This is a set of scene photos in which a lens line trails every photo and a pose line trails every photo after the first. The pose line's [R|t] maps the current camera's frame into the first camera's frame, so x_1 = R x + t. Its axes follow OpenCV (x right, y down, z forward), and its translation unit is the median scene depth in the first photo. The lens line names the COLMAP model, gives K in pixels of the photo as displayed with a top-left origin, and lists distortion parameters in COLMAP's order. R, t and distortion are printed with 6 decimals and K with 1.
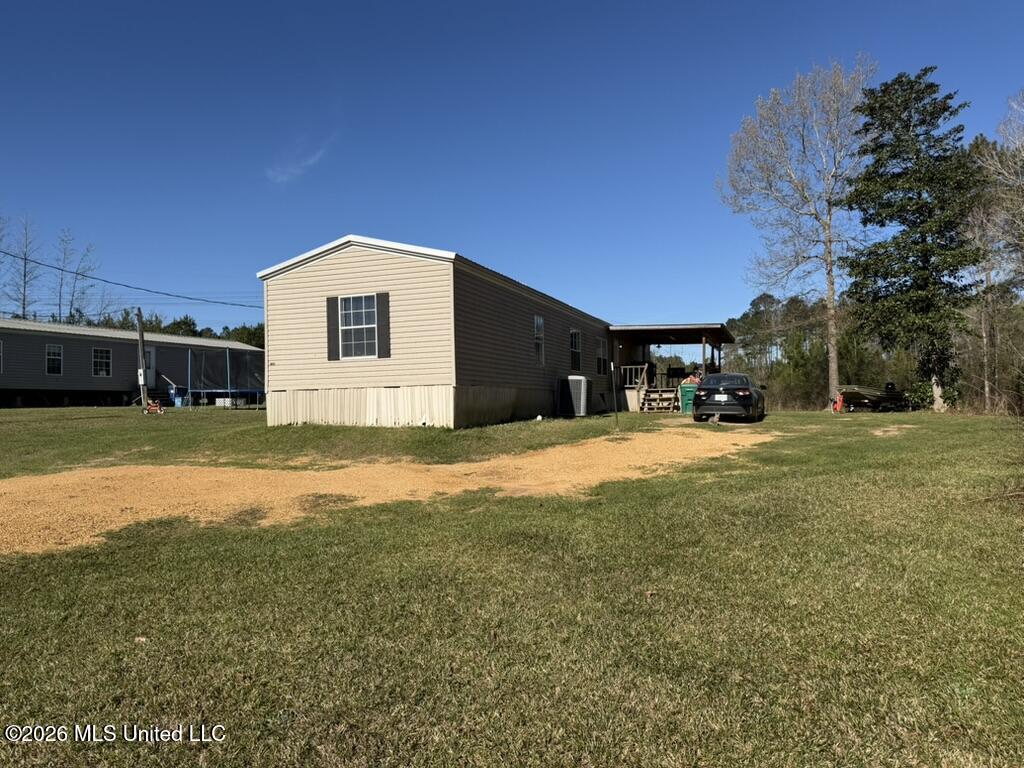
lens RADIAL K [[720.7, 0, 512.0], [0, 720.7, 384.0], [0, 0, 1]] dist [0.113907, -0.193055]
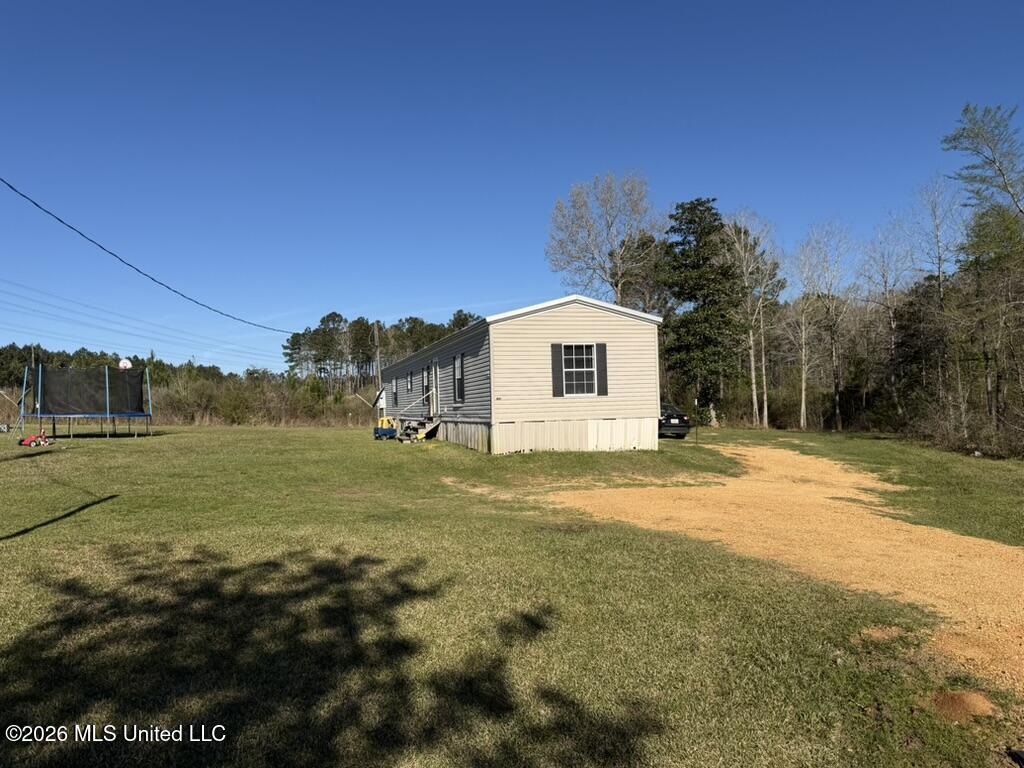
lens RADIAL K [[720.5, 0, 510.7], [0, 720.5, 354.4], [0, 0, 1]] dist [0.000283, -0.107539]
pose [[0.807183, 0.042274, 0.588785, -1.018575], [-0.008345, 0.998150, -0.060226, -0.030320], [-0.590242, 0.043700, 0.806043, 0.088110]]
